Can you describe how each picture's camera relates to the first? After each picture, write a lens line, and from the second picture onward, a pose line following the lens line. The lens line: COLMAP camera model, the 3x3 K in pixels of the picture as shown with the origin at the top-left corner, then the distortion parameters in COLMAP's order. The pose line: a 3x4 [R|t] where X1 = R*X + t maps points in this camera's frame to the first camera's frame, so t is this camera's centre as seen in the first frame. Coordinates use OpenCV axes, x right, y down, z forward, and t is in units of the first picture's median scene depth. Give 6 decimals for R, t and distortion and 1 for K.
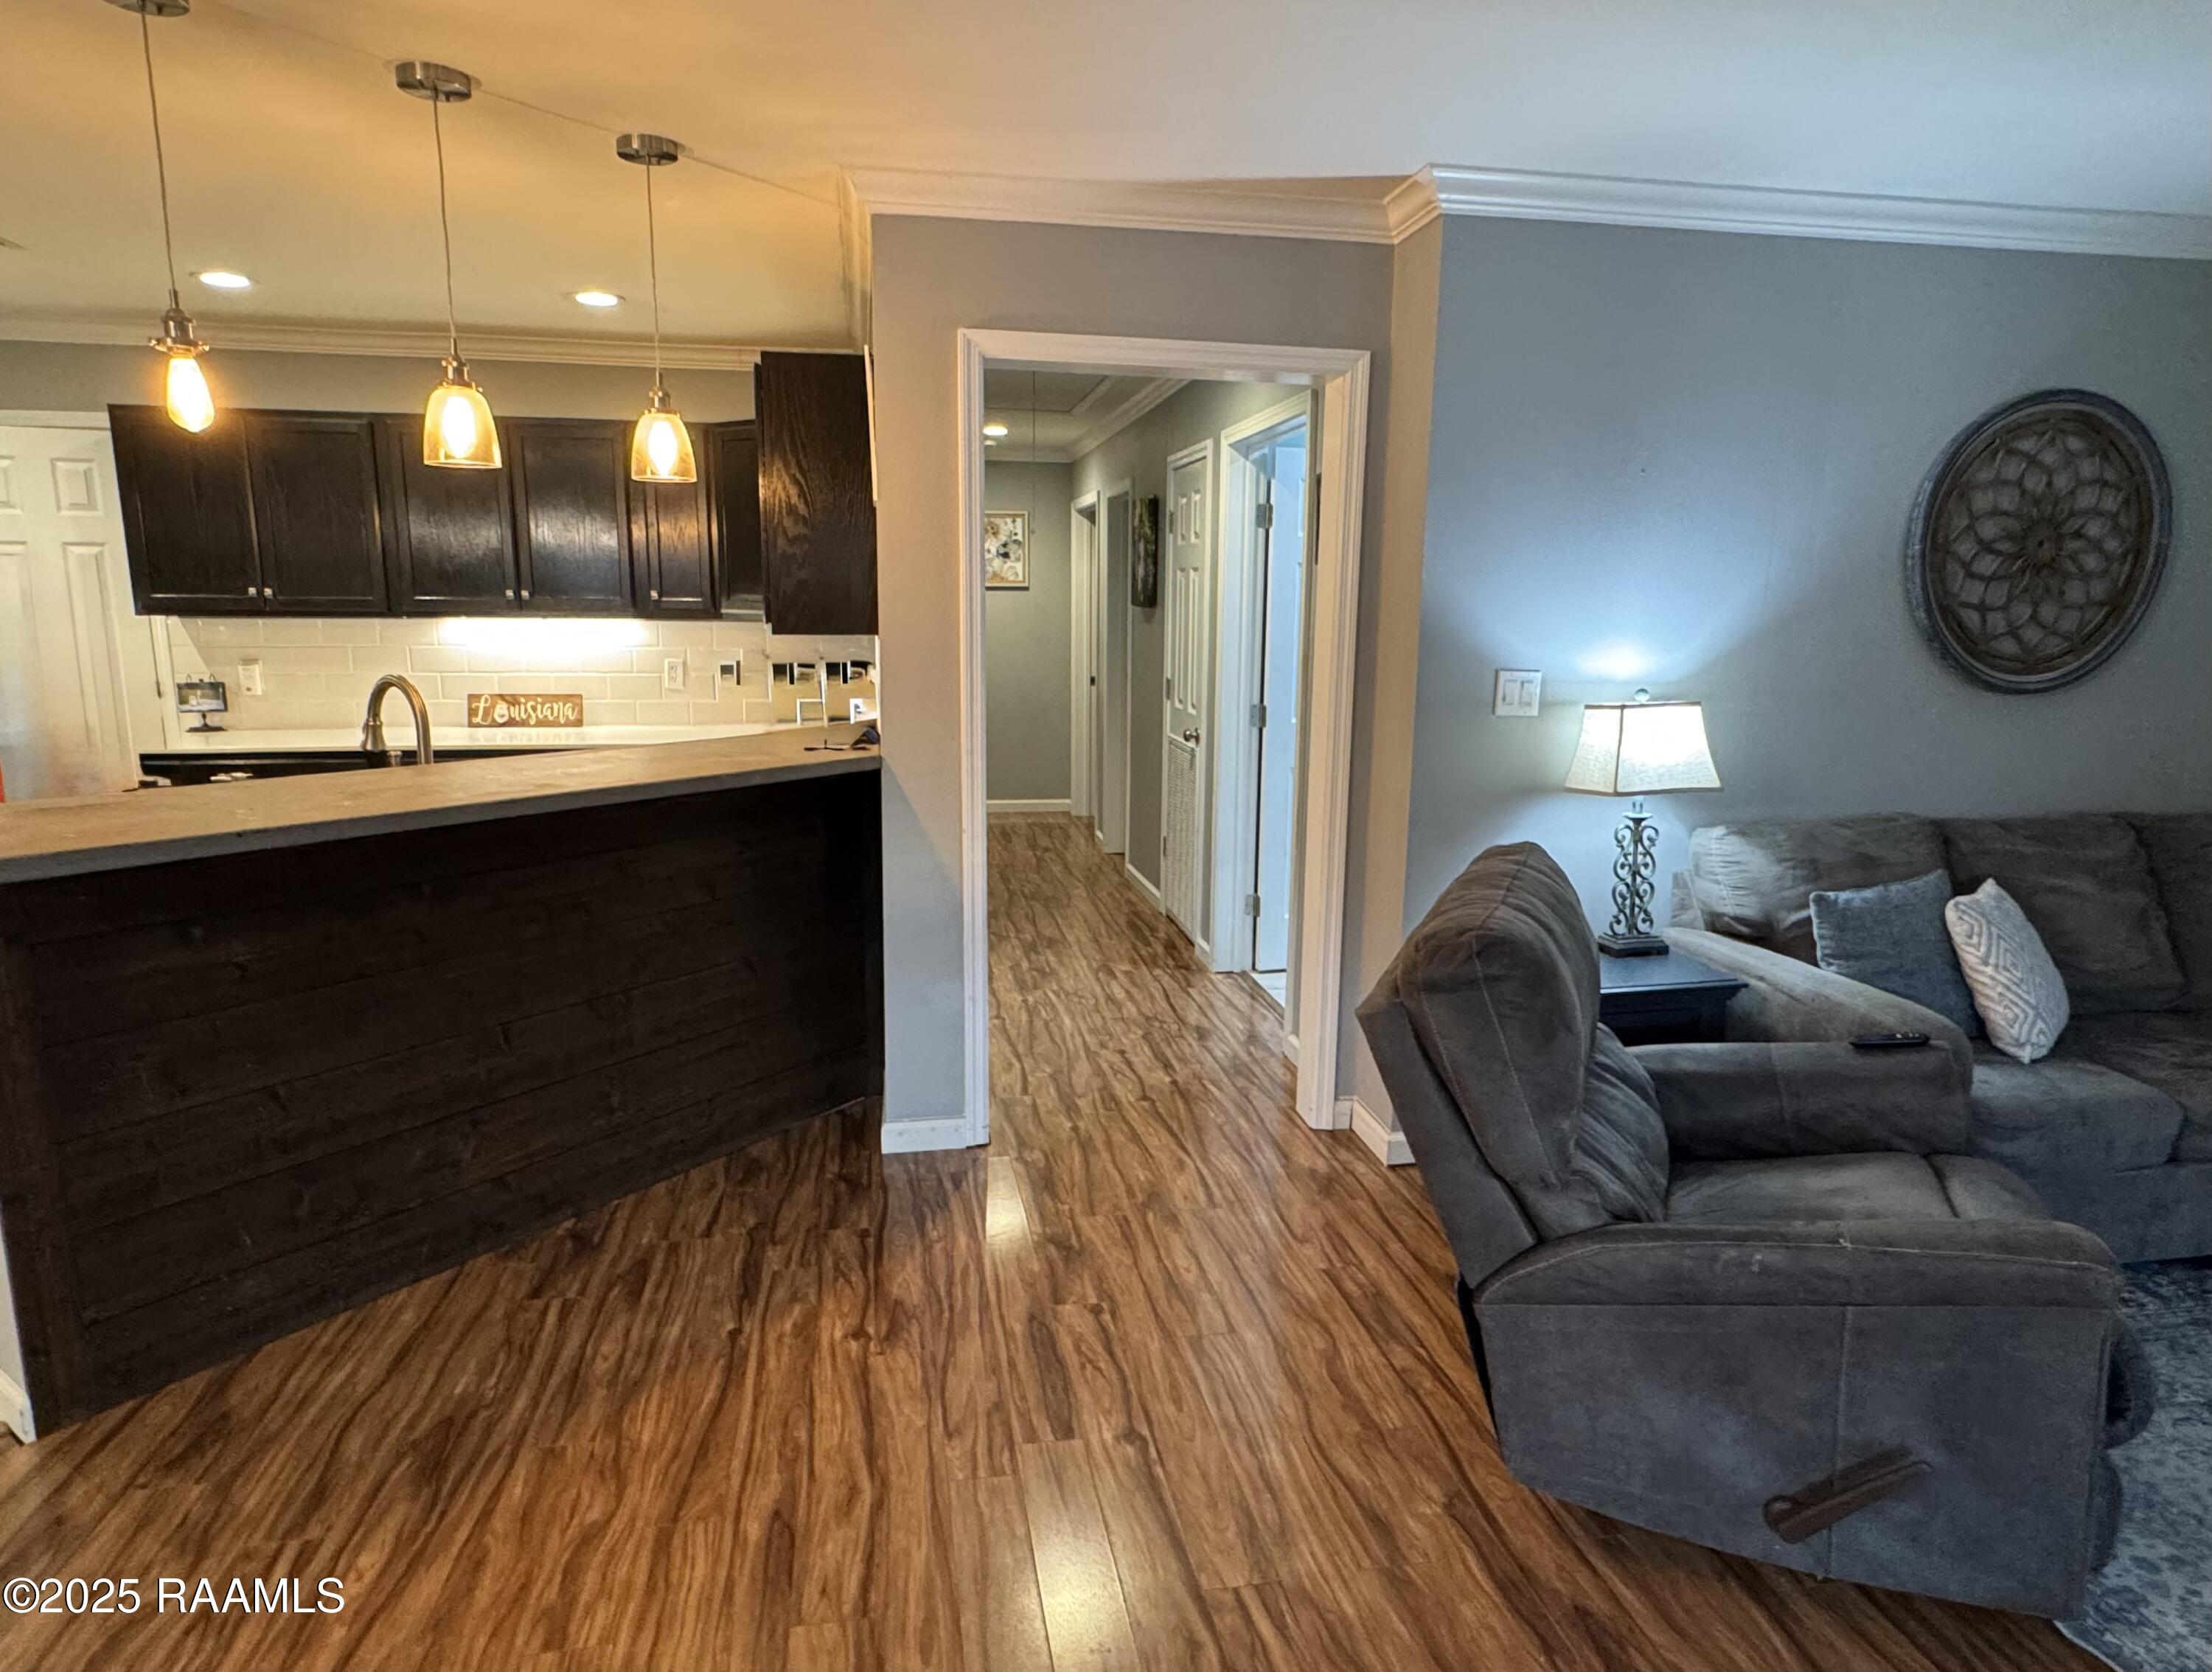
lens RADIAL K [[1283.5, 0, 1093.7], [0, 1283.5, 849.0], [0, 0, 1]] dist [-0.000821, -0.000197]
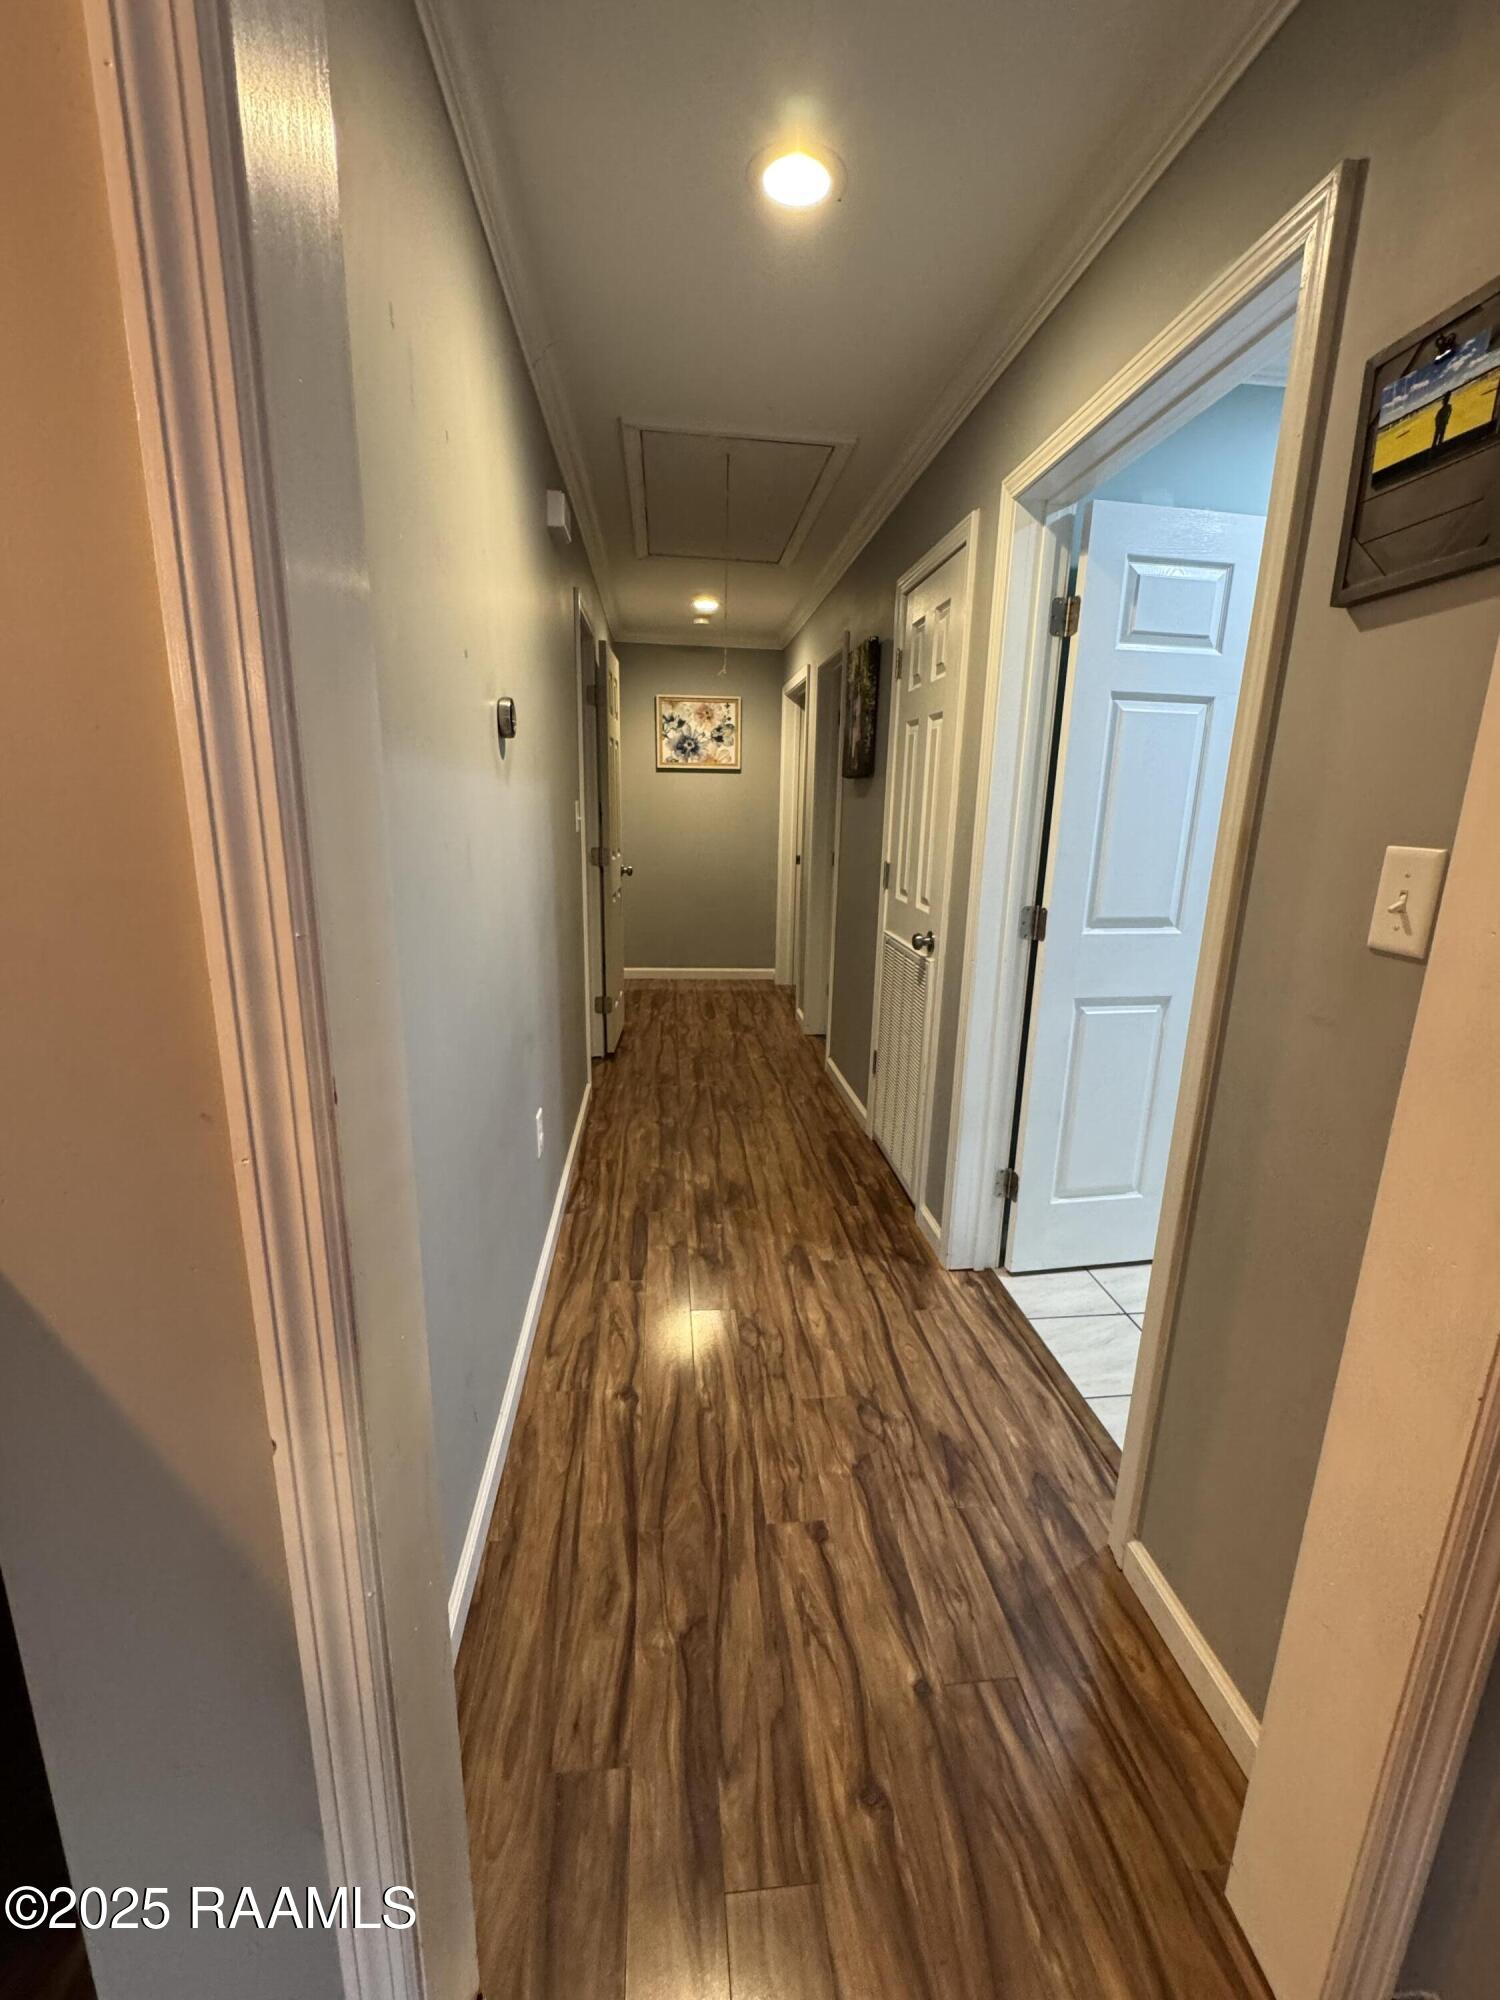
lens RADIAL K [[816.6, 0, 750.3], [0, 816.6, 996.2], [0, 0, 1]] dist [-0.003471, -0.000193]
pose [[0.997807, 0.028404, -0.059791, 0.004857], [-0.025956, 0.998809, 0.041323, -0.071690], [0.060893, -0.039680, 0.997355, 0.504391]]
